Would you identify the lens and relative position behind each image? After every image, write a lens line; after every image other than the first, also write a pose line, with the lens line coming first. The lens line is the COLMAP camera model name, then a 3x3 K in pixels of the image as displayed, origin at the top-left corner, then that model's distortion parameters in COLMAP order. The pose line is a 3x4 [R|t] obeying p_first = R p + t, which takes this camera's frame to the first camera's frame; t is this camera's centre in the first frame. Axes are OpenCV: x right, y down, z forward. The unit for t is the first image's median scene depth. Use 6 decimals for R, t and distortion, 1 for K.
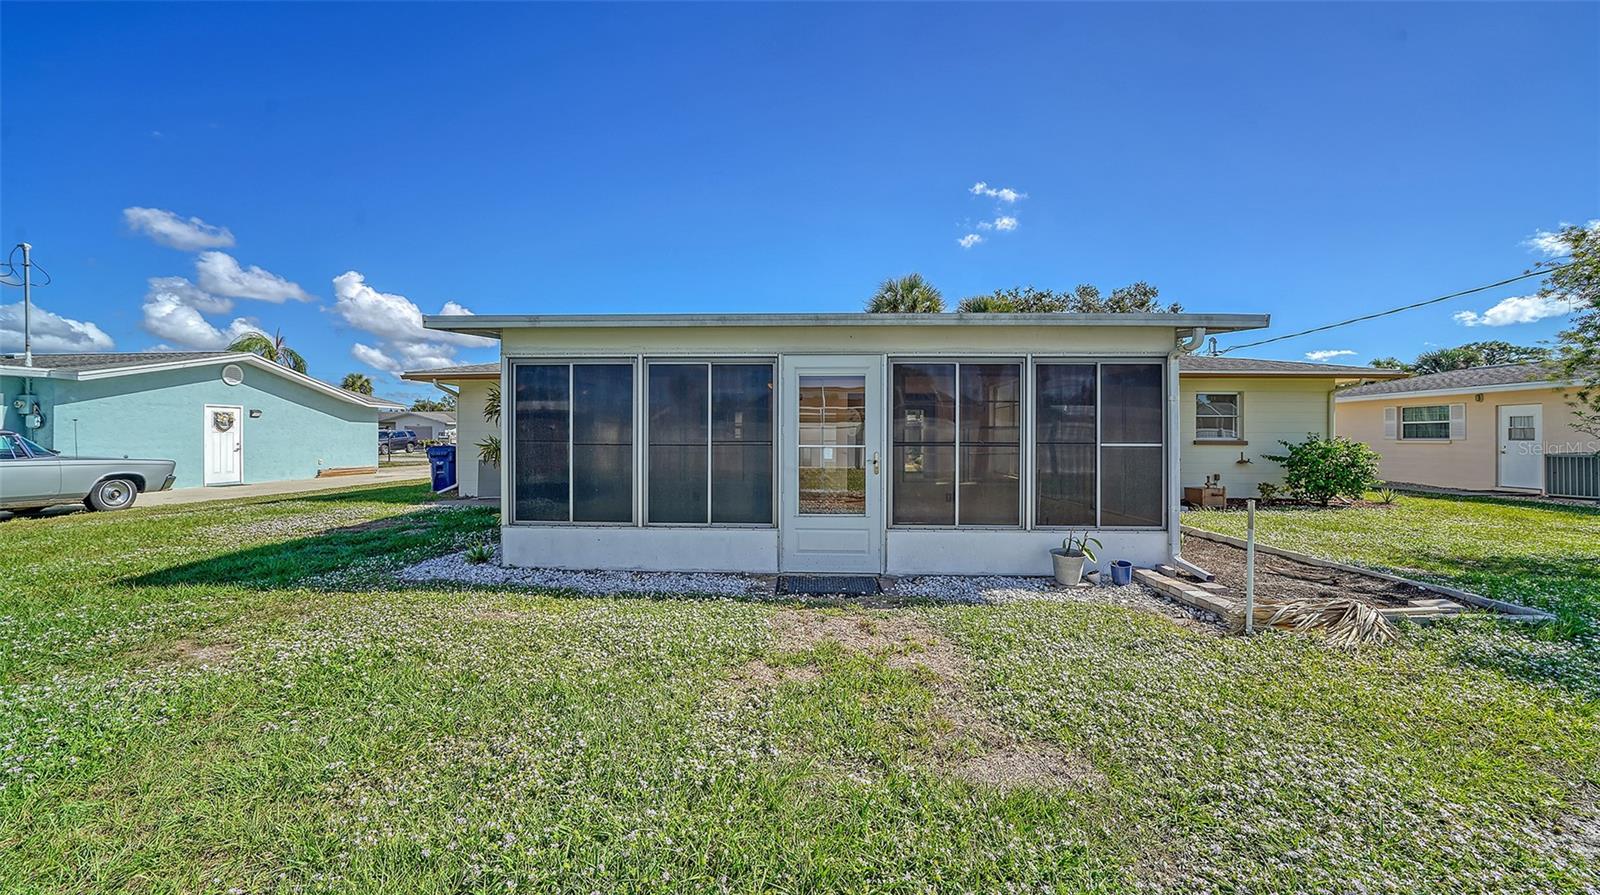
lens RADIAL K [[548.1, 0, 806.0], [0, 548.1, 436.6], [0, 0, 1]] dist [-0.000817, 0.000077]
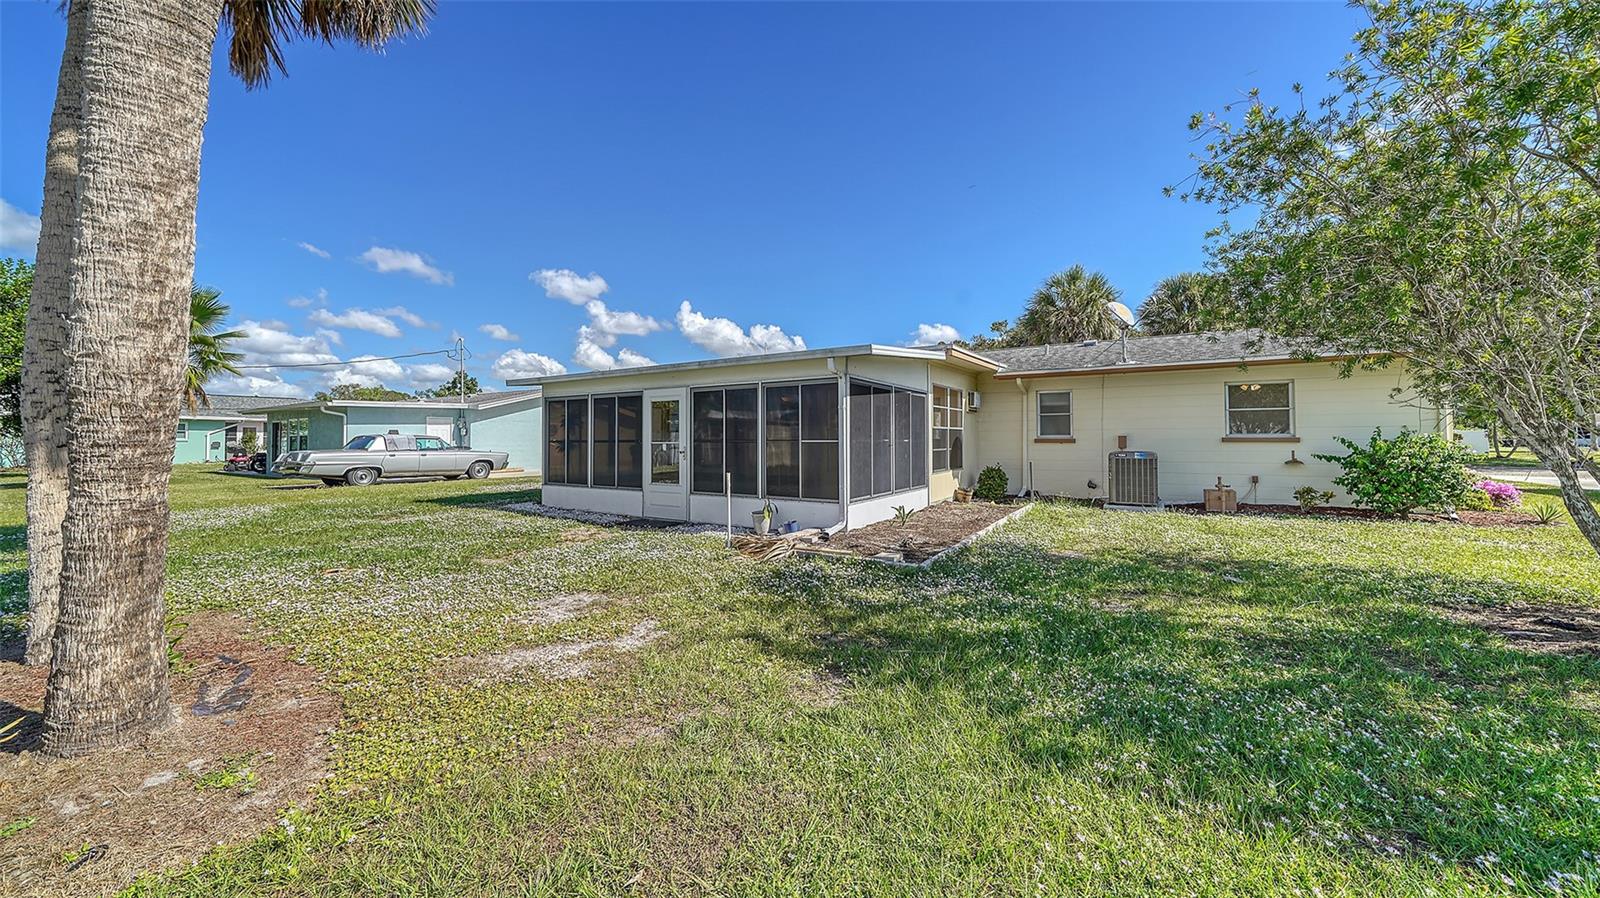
lens RADIAL K [[589.0, 0, 798.9], [0, 589.0, 447.3], [0, 0, 1]] dist [-0.001428, -0.000027]
pose [[0.863842, 0.001173, -0.503761, 1.062103], [0.008619, 0.999816, 0.017109, 0.002222], [0.503688, -0.019122, 0.863674, -0.280068]]
